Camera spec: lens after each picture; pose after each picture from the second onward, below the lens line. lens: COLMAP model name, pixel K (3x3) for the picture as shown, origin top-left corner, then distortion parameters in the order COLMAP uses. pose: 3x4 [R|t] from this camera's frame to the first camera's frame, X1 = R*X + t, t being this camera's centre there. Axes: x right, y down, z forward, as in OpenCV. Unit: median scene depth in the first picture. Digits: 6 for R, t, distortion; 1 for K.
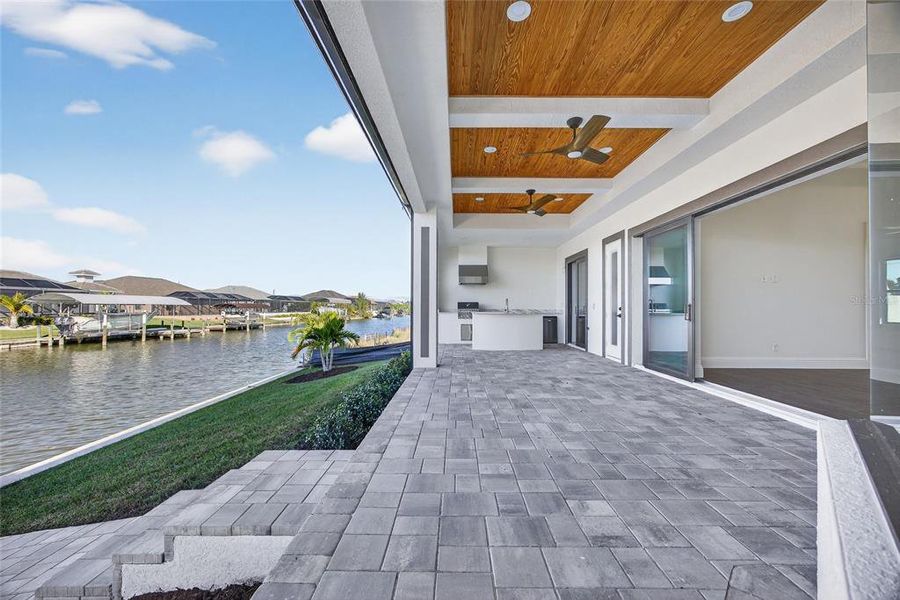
lens RADIAL K [[350.1, 0, 446.3], [0, 350.1, 304.0], [0, 0, 1]] dist [-0.021044, 0.000120]
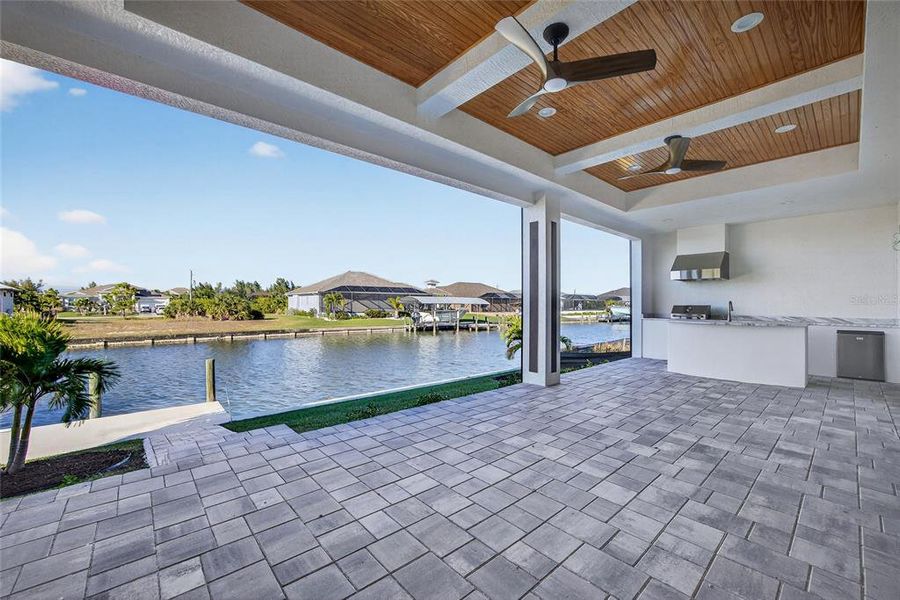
lens RADIAL K [[348.0, 0, 452.2], [0, 348.0, 302.3], [0, 0, 1]] dist [-0.001206, 0.000367]
pose [[0.684355, -0.001675, -0.729147, 0.102884], [0.002364, 0.999997, -0.000079, -0.005279], [0.729145, -0.001669, 0.684357, 0.062765]]
